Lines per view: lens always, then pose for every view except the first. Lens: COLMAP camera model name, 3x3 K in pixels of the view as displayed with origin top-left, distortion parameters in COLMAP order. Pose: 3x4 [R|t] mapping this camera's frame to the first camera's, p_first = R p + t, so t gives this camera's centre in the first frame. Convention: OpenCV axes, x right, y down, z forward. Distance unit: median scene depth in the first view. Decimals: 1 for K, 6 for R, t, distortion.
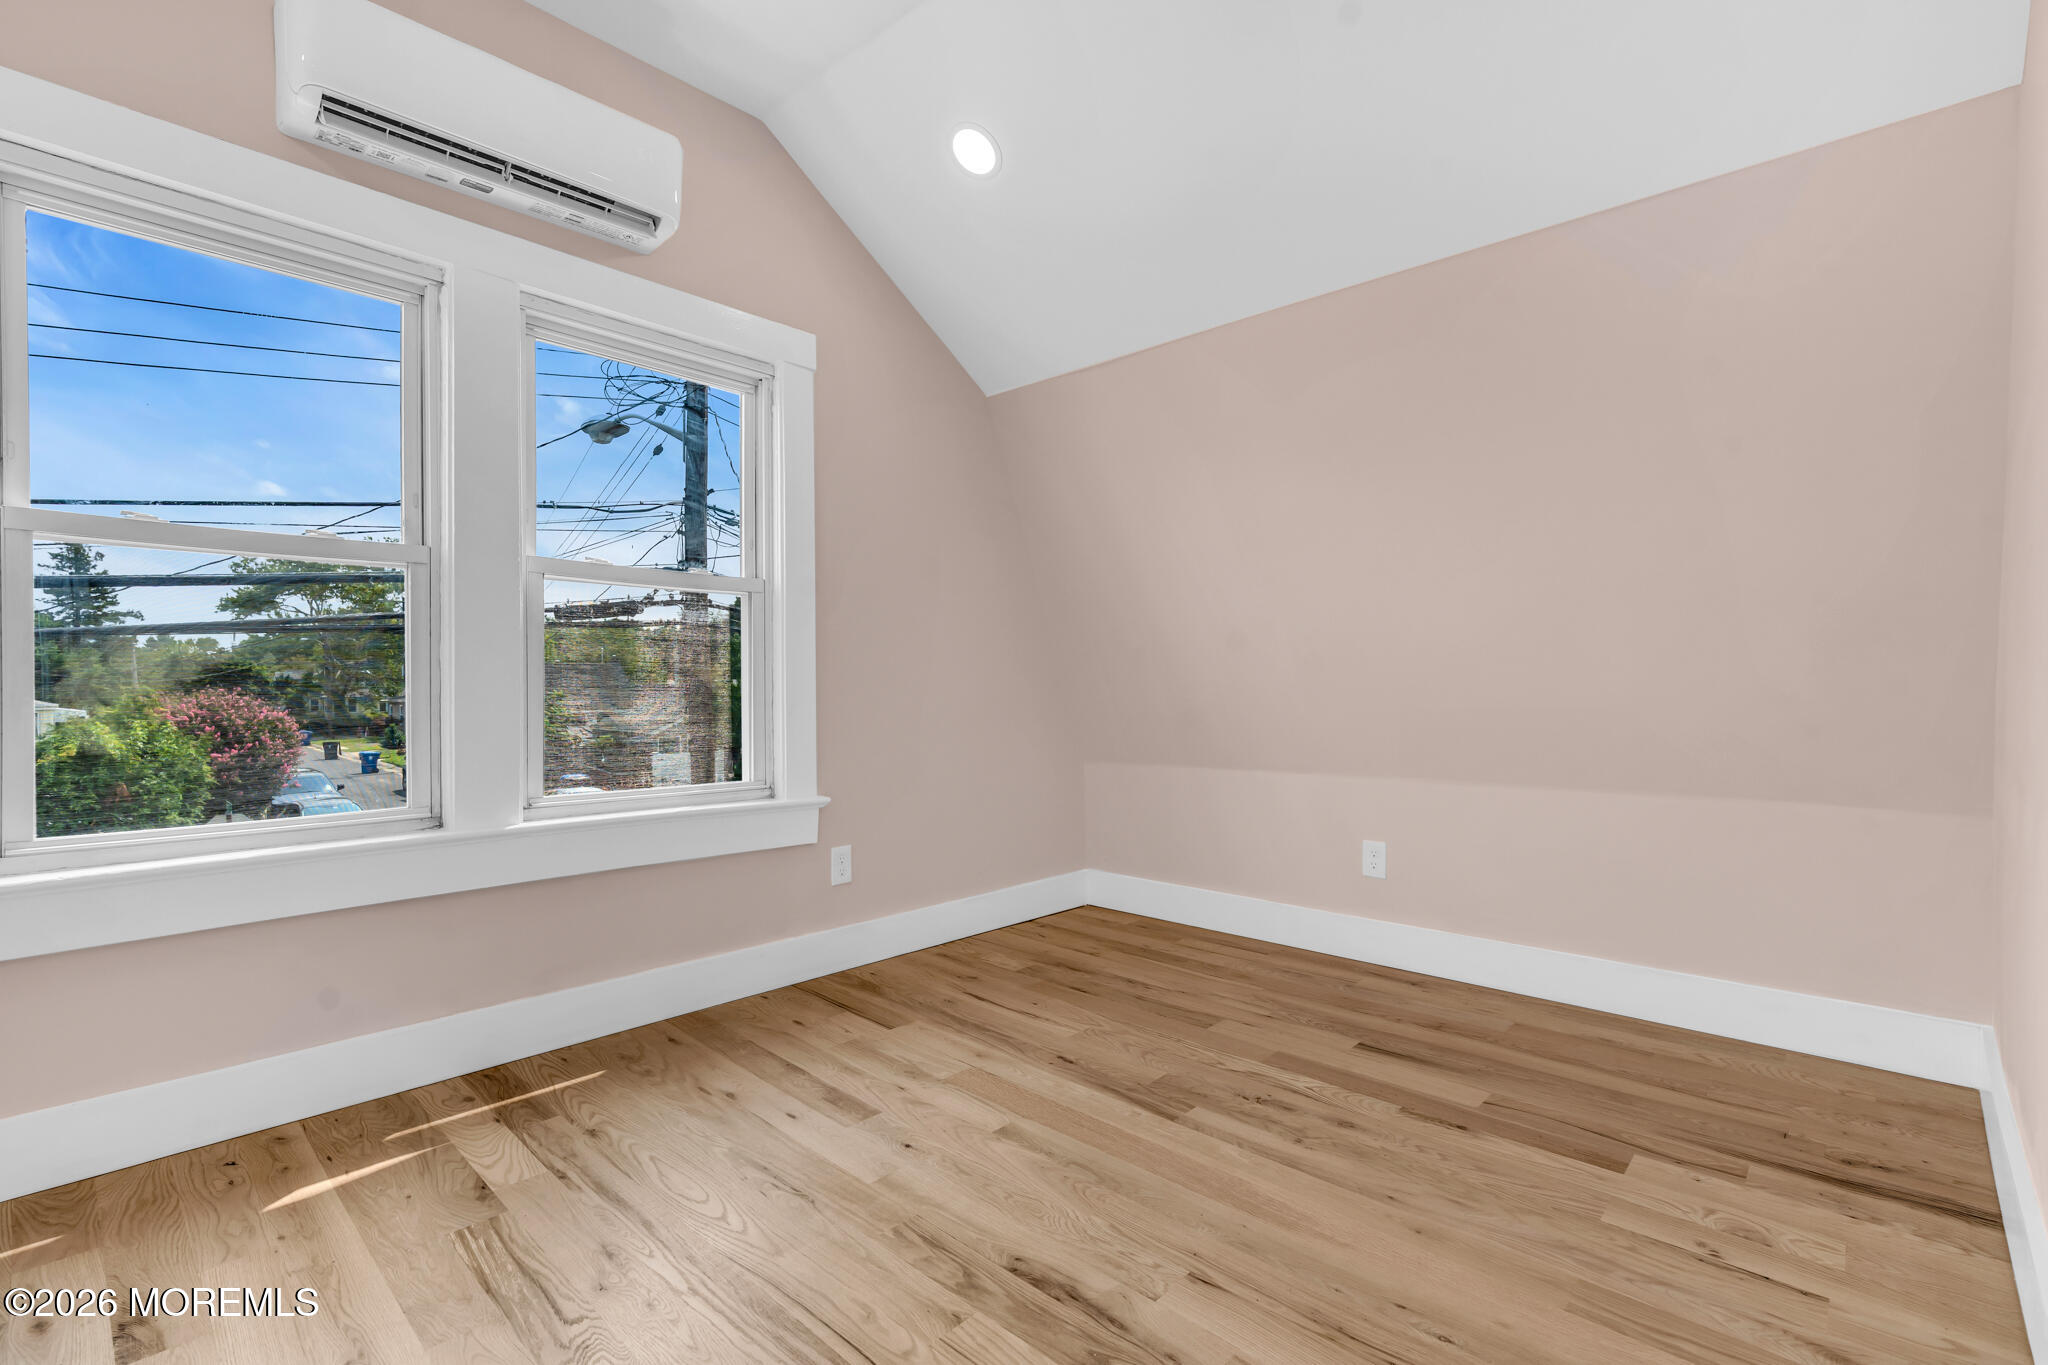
lens RADIAL K [[922.3, 0, 1025.0], [0, 922.3, 691.1], [0, 0, 1]] dist [-0.013282, 0.005282]
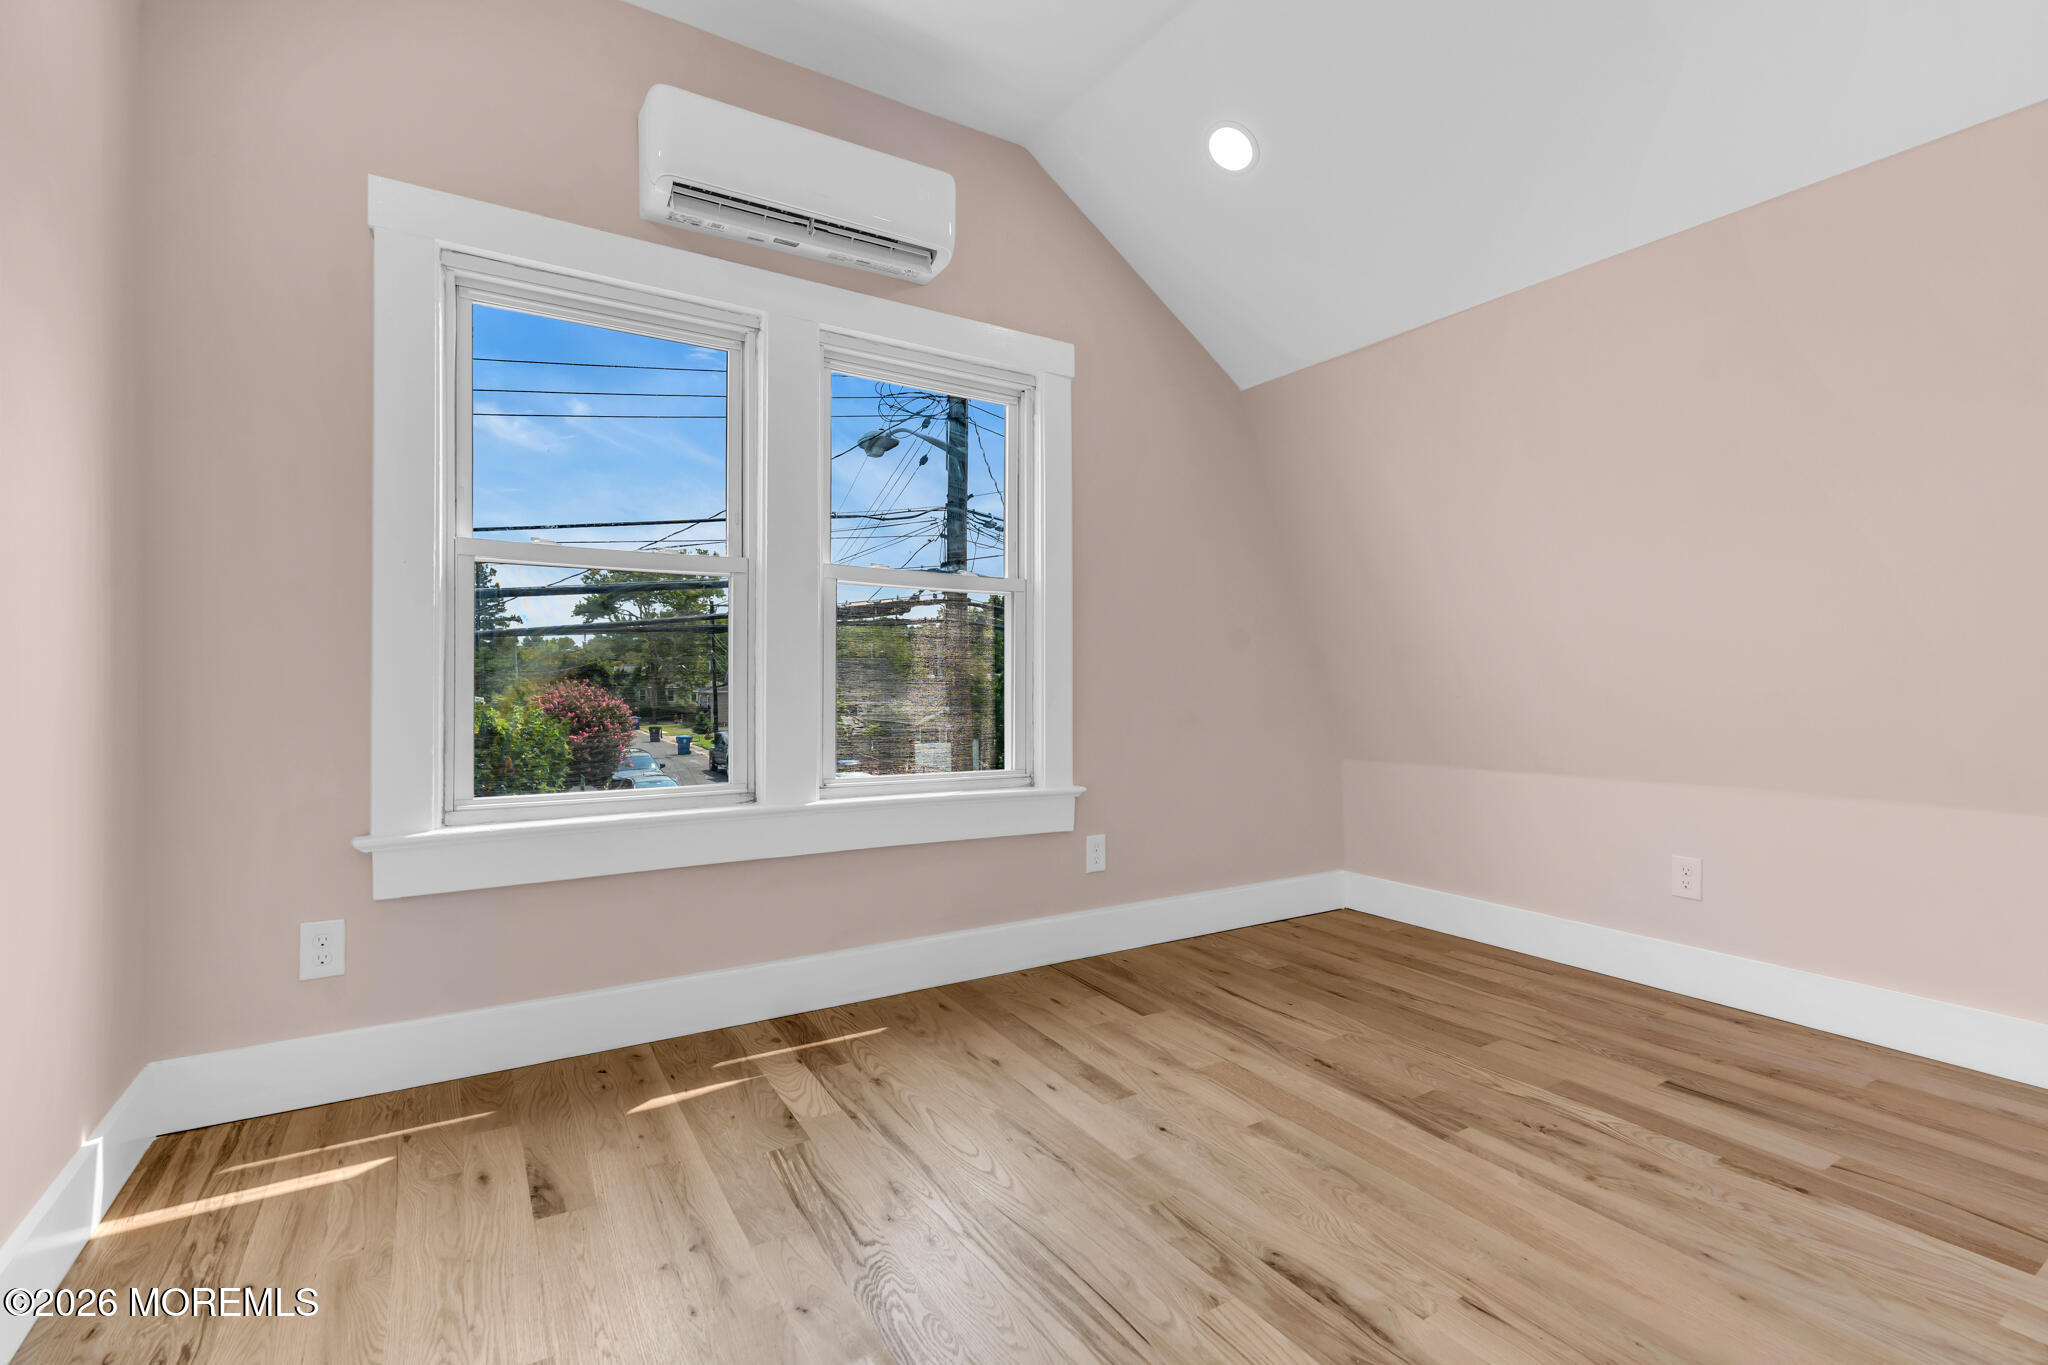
lens RADIAL K [[922.3, 0, 1026.4], [0, 922.3, 680.7], [0, 0, 1]] dist [-0.013282, 0.005282]
pose [[0.965626, 0.003823, -0.259908, -0.008937], [-0.005221, 0.999975, -0.004689, 0.000582], [0.259884, 0.005885, 0.965622, -0.028051]]
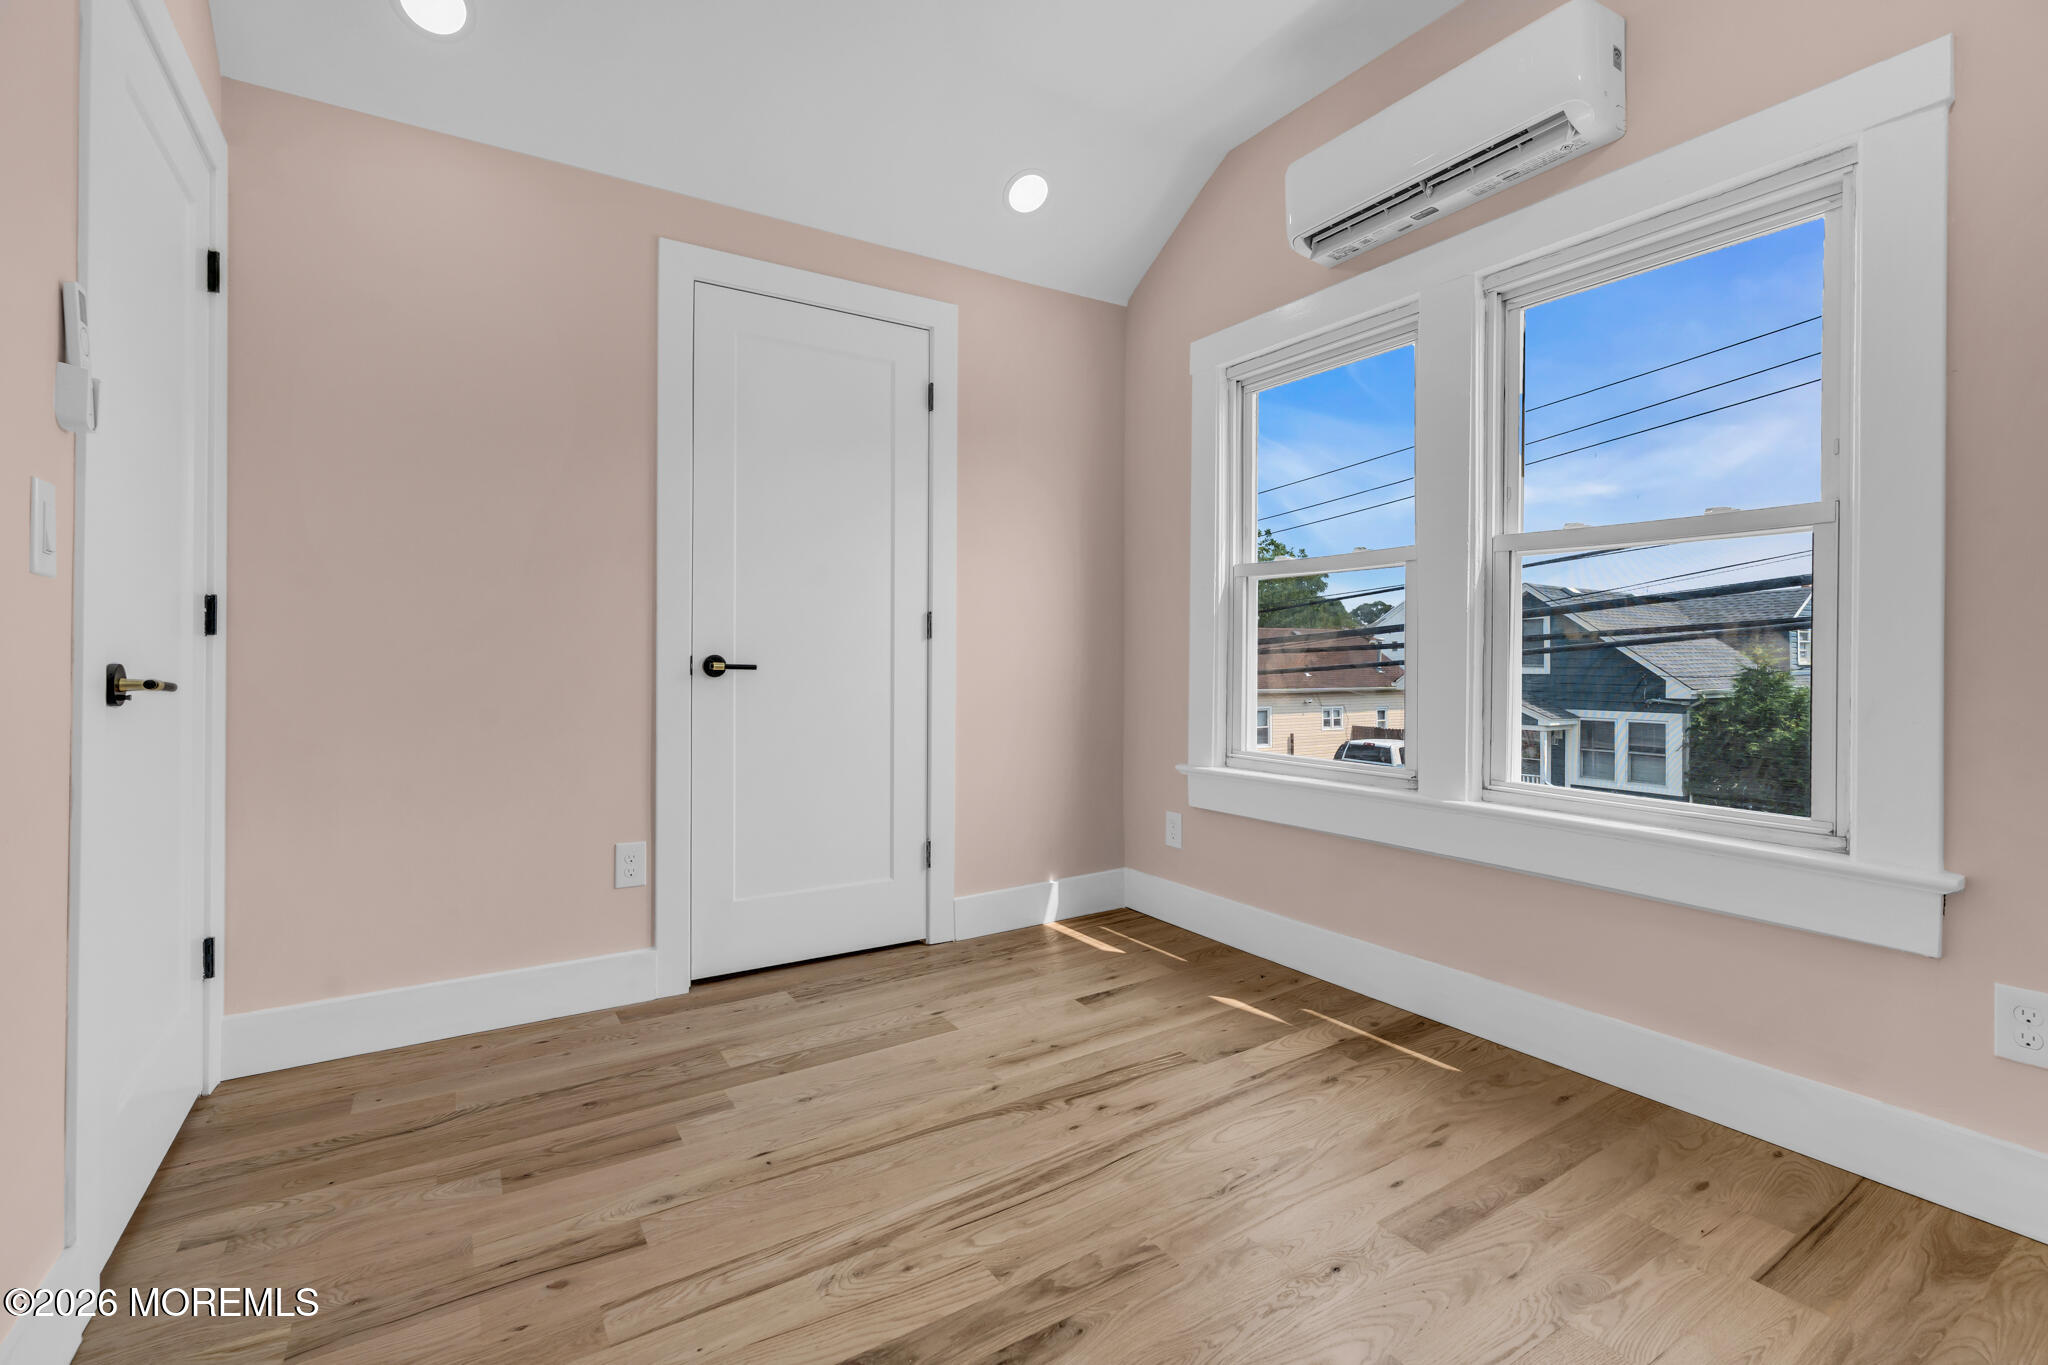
lens RADIAL K [[922.3, 0, 1024.1], [0, 922.3, 662.6], [0, 0, 1]] dist [-0.013282, 0.005282]
pose [[-0.253654, 0.005153, -0.967281, 0.611850], [-0.010054, 0.999918, 0.007964, -0.014739], [0.967243, 0.011745, -0.253581, 0.844787]]
